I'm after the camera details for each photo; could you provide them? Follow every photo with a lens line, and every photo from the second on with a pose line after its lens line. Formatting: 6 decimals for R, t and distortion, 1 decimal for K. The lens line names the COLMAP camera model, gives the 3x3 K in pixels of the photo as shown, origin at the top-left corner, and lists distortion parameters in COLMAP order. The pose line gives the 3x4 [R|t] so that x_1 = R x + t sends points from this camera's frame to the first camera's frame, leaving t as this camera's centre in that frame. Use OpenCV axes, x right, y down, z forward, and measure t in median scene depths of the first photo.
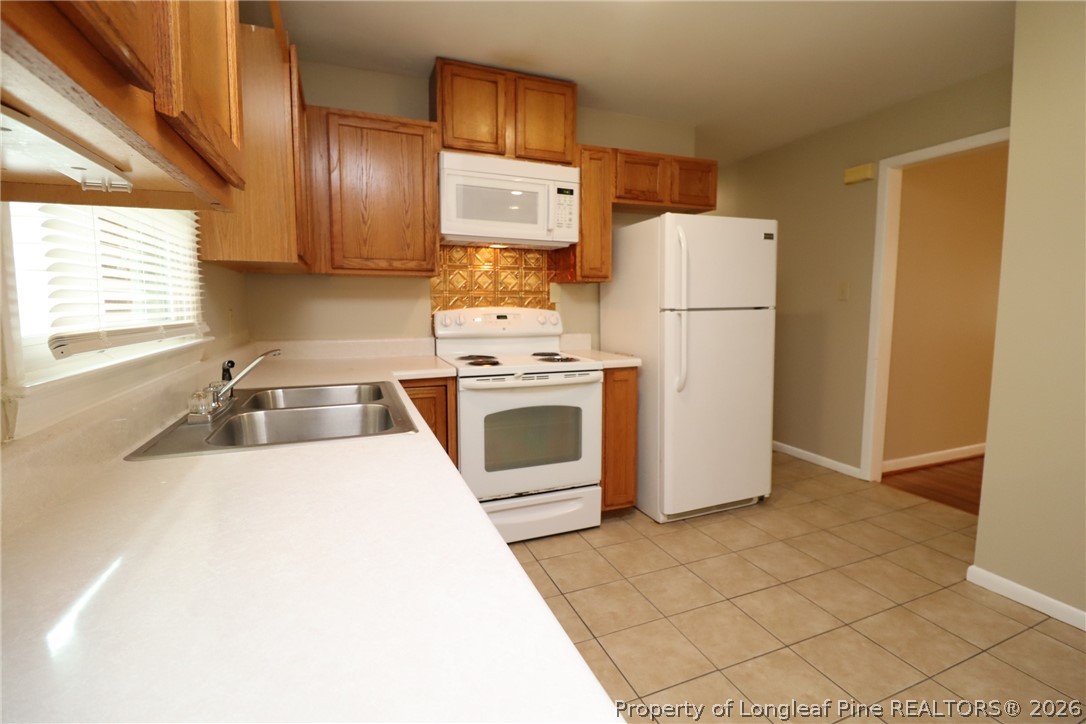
lens RADIAL K [[502.1, 0, 557.0], [0, 502.1, 351.5], [0, 0, 1]] dist [-0.003037, -0.010387]
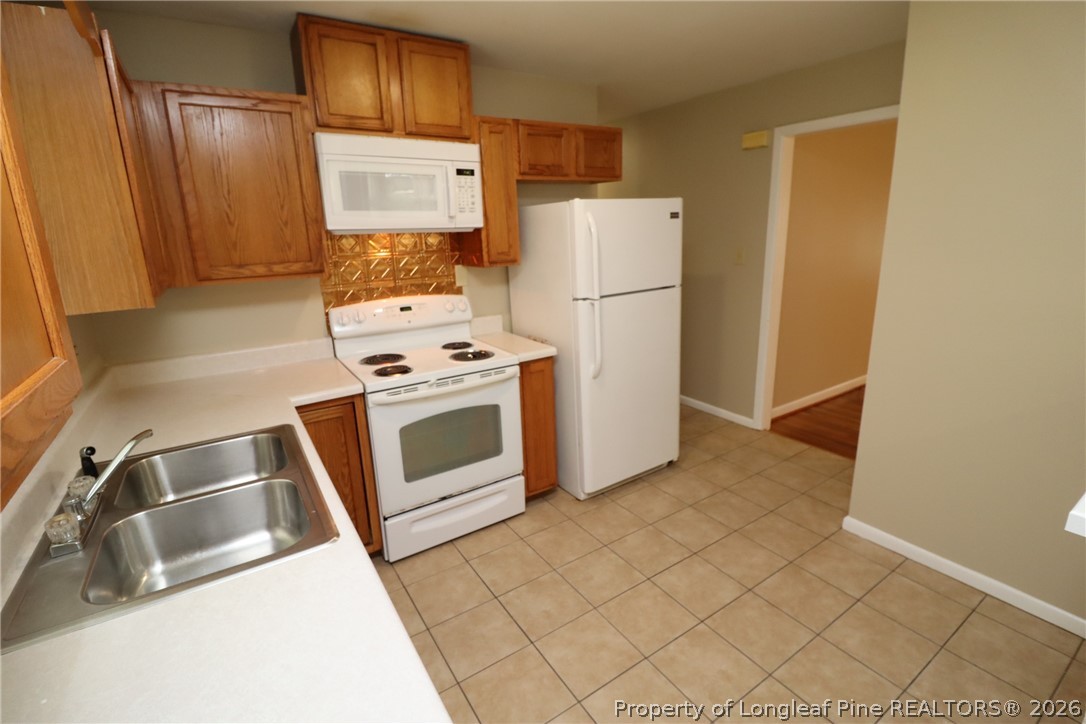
lens RADIAL K [[502.1, 0, 556.4], [0, 502.1, 354.5], [0, 0, 1]] dist [-0.003037, -0.010387]
pose [[0.980541, -0.077356, 0.180432, -0.011991], [0.049545, 0.986853, 0.153840, -0.130730], [-0.189961, -0.141907, 0.971482, 0.036718]]
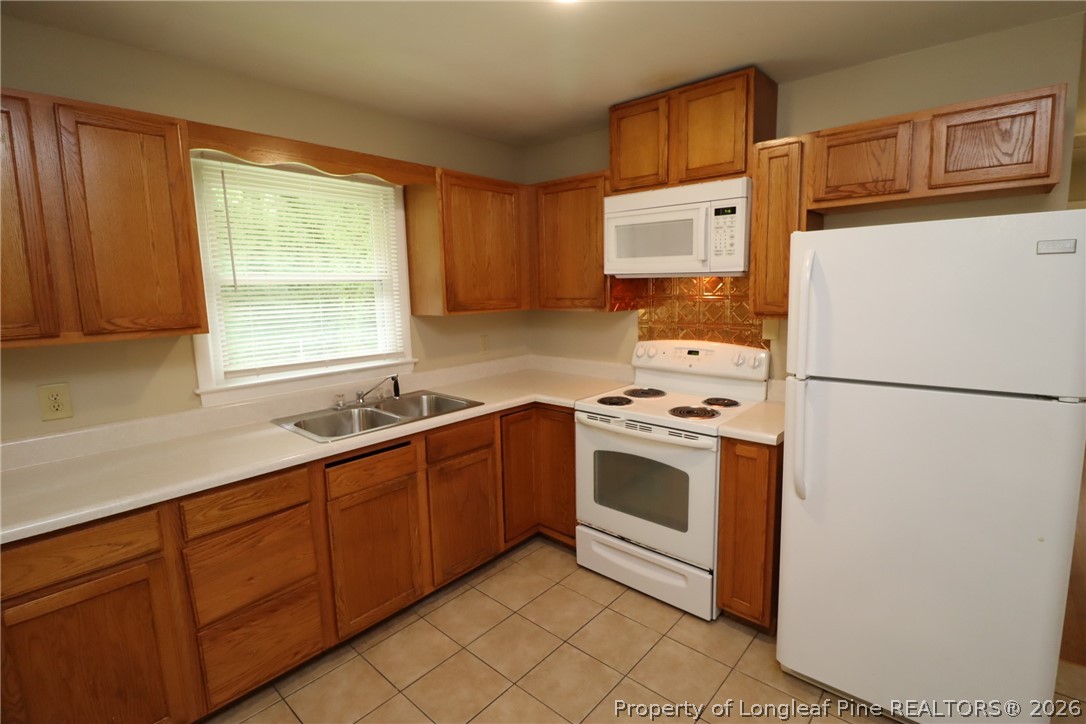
lens RADIAL K [[502.1, 0, 554.3], [0, 502.1, 353.8], [0, 0, 1]] dist [-0.003037, -0.010387]
pose [[0.445288, 0.111064, -0.888473, 0.678509], [-0.068093, 0.993604, 0.090079, -0.150996], [0.892795, 0.020387, 0.450002, 0.411764]]
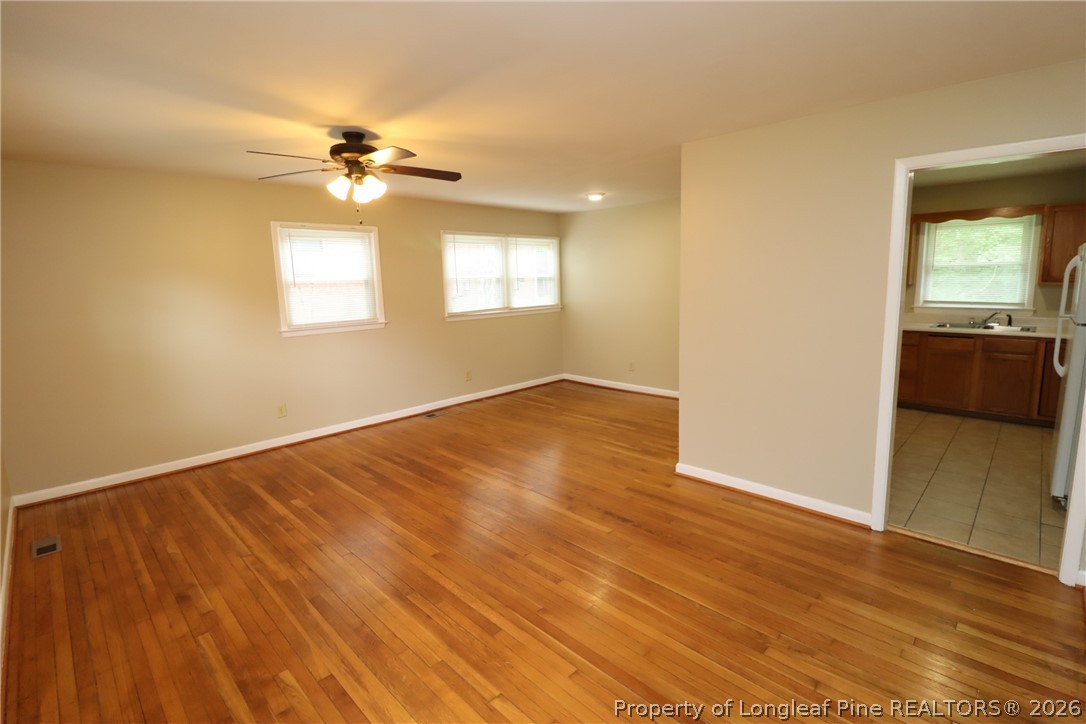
lens RADIAL K [[502.1, 0, 563.4], [0, 502.1, 349.3], [0, 0, 1]] dist [-0.003037, -0.010387]
pose [[-0.915953, 0.079531, -0.393326, 2.042059], [-0.014902, 0.972746, 0.231394, -0.287563], [0.401009, 0.217808, -0.889804, 1.669214]]
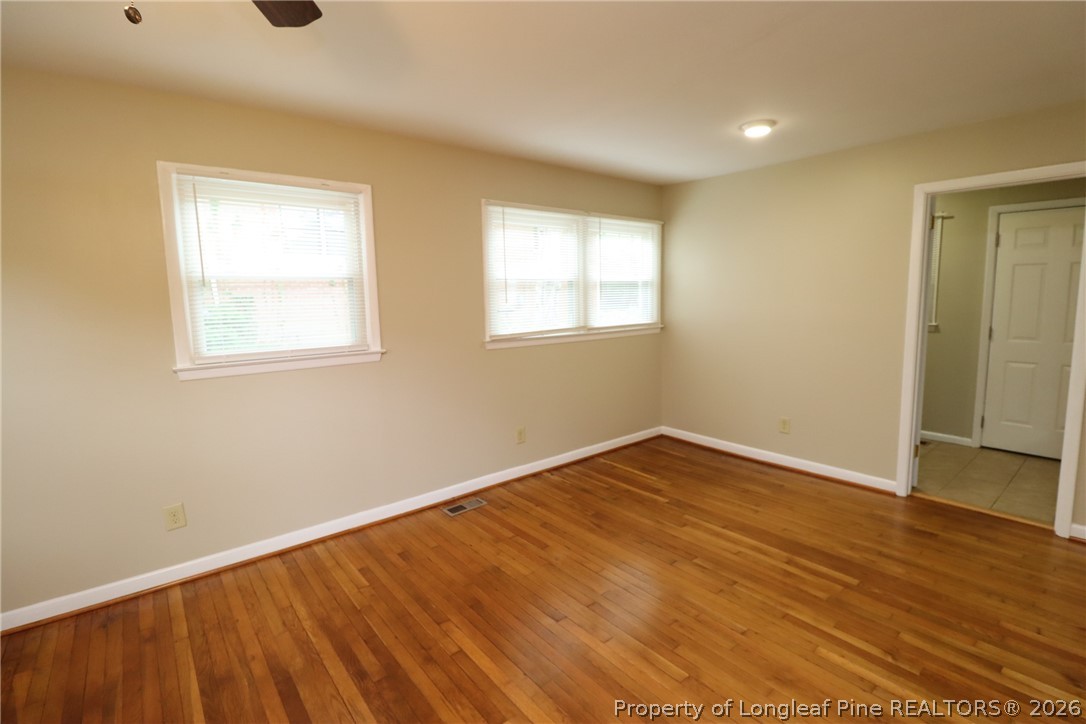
lens RADIAL K [[502.1, 0, 562.4], [0, 502.1, 351.5], [0, 0, 1]] dist [-0.003037, -0.010387]
pose [[-0.953910, 0.051240, -0.295686, 1.831364], [-0.011768, 0.978170, 0.207473, -0.156723], [0.299862, 0.201390, -0.932483, 0.739478]]
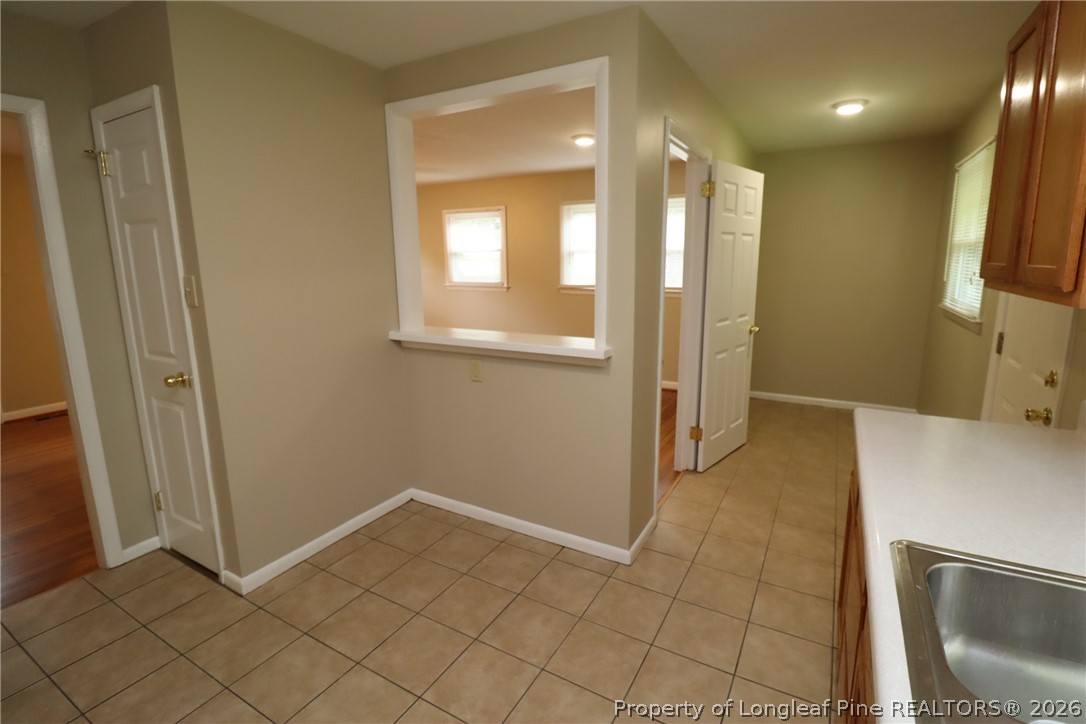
lens RADIAL K [[502.1, 0, 550.1], [0, 502.1, 354.1], [0, 0, 1]] dist [-0.003037, -0.010387]
pose [[-0.612833, -0.143371, 0.777097, -0.233105], [0.087342, 0.965088, 0.246935, -0.176450], [-0.785370, 0.219203, -0.578916, 0.826931]]
